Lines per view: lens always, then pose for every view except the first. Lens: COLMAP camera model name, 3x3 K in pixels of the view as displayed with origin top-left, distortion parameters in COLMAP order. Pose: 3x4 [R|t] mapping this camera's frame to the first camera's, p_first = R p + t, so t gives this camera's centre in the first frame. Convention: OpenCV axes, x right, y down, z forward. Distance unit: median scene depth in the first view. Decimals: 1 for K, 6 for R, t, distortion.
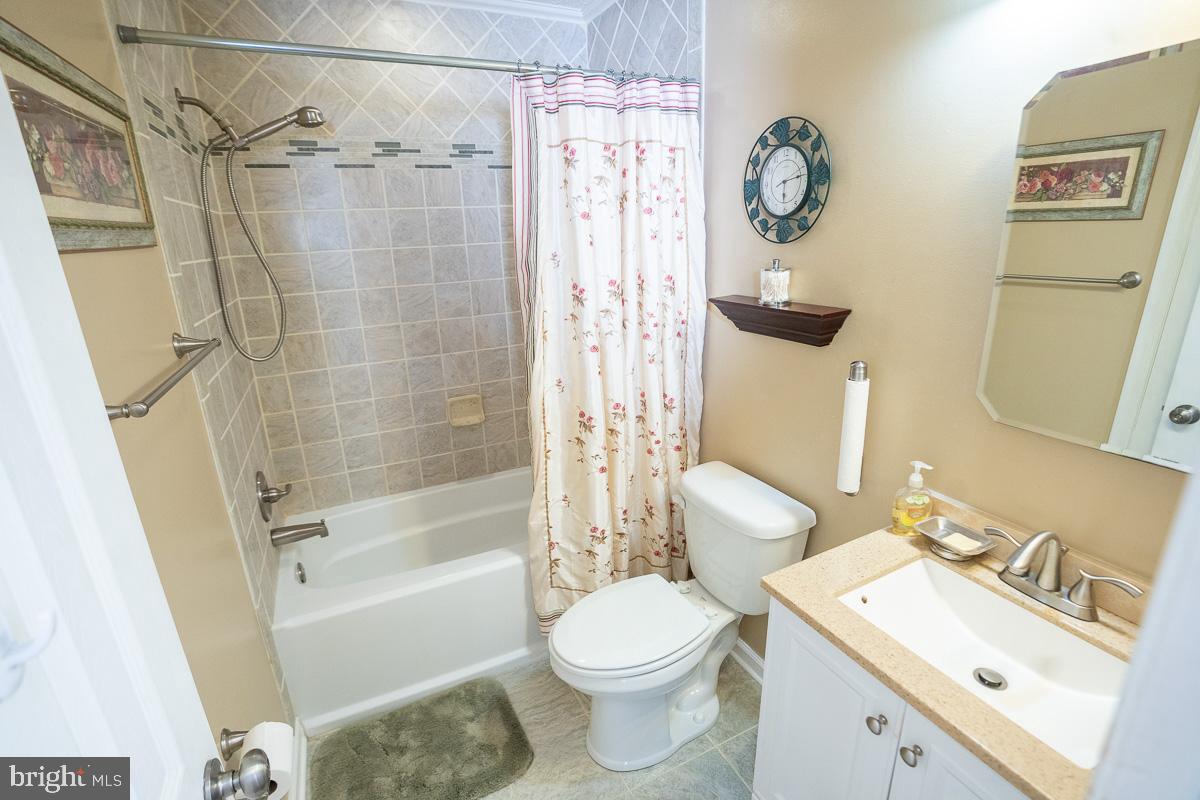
lens RADIAL K [[552.2, 0, 600.5], [0, 552.2, 401.5], [0, 0, 1]] dist [-0.060794, 0.020717]
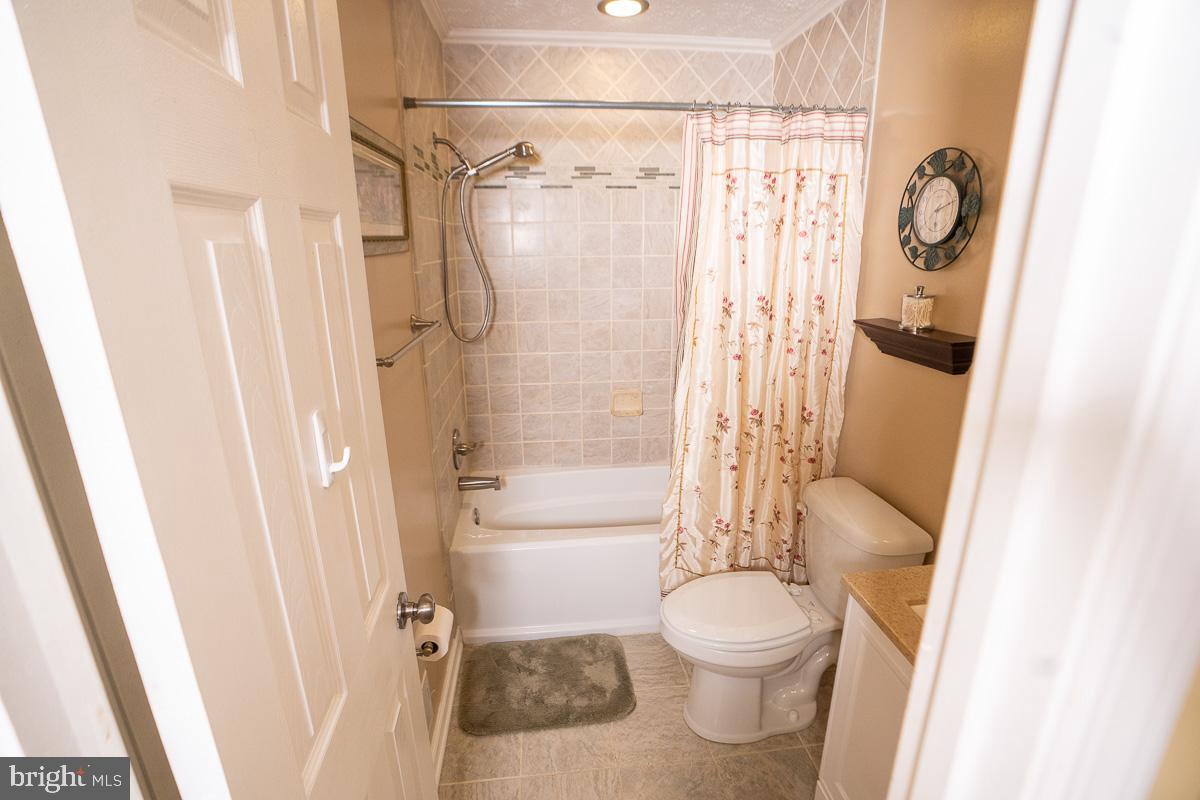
lens RADIAL K [[552.2, 0, 604.3], [0, 552.2, 405.5], [0, 0, 1]] dist [-0.060794, 0.020717]
pose [[0.943894, 0.118667, -0.308193, 0.084389], [-0.120340, 0.992639, 0.013645, 0.016562], [0.307544, 0.024209, 0.951226, -0.118437]]
